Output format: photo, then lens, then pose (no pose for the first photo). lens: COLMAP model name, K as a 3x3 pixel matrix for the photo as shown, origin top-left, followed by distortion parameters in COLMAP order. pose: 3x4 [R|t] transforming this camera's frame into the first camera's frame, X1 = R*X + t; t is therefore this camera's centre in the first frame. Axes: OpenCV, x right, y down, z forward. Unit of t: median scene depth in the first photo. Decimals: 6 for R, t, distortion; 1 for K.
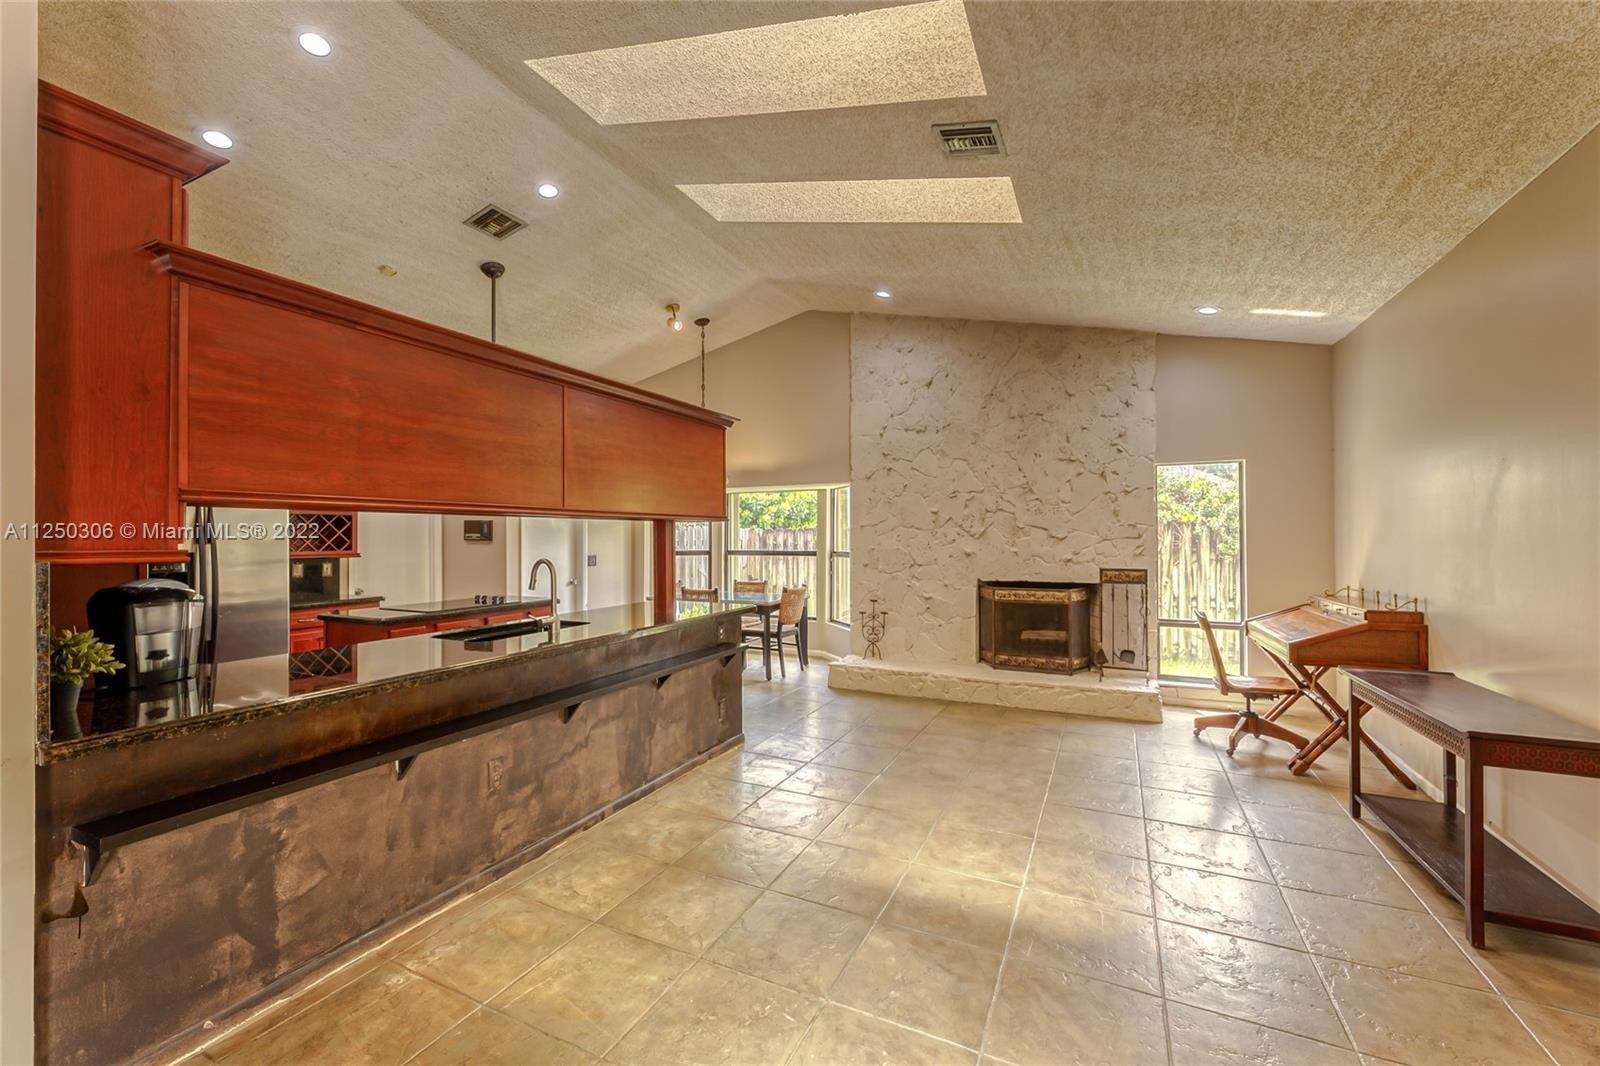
lens RADIAL K [[652.3, 0, 799.1], [0, 652.3, 528.5], [0, 0, 1]] dist [0.000057, -0.000421]
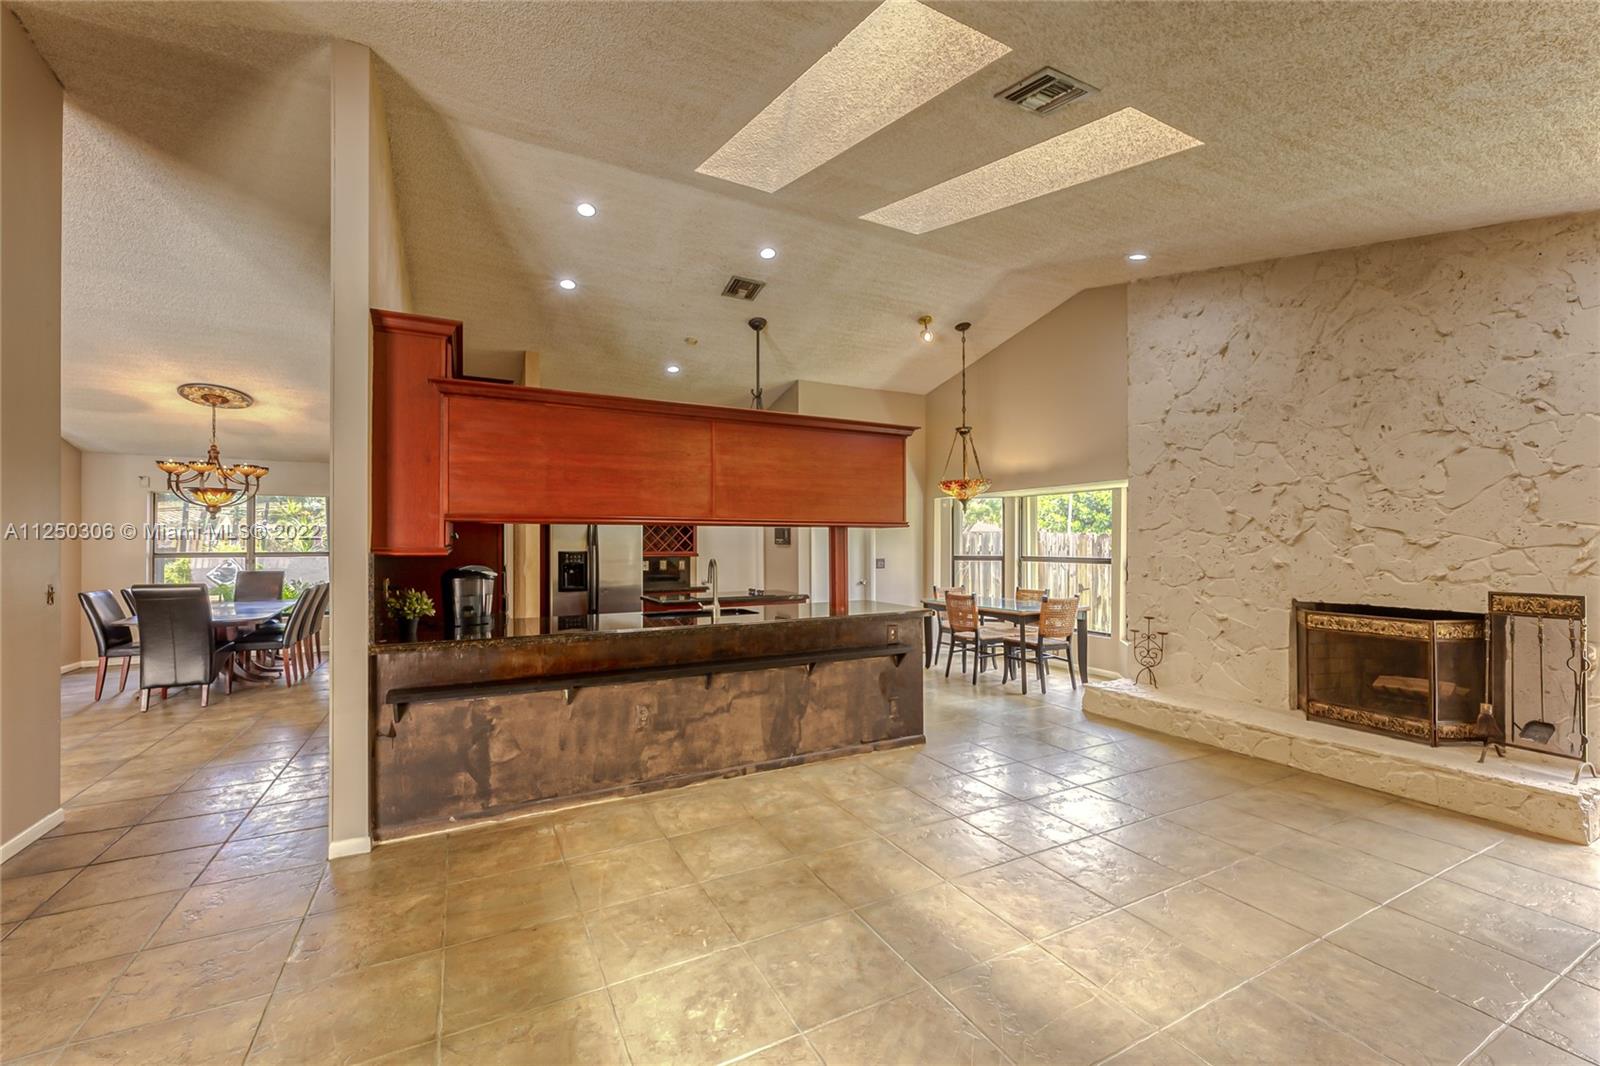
lens RADIAL K [[658.2, 0, 798.2], [0, 658.2, 535.2], [0, 0, 1]] dist [0.000191, -0.000157]
pose [[0.798729, -0.003177, -0.601683, 0.385277], [0.004953, 0.999987, 0.001295, -0.000158], [0.601671, -0.004015, 0.798734, 0.063289]]
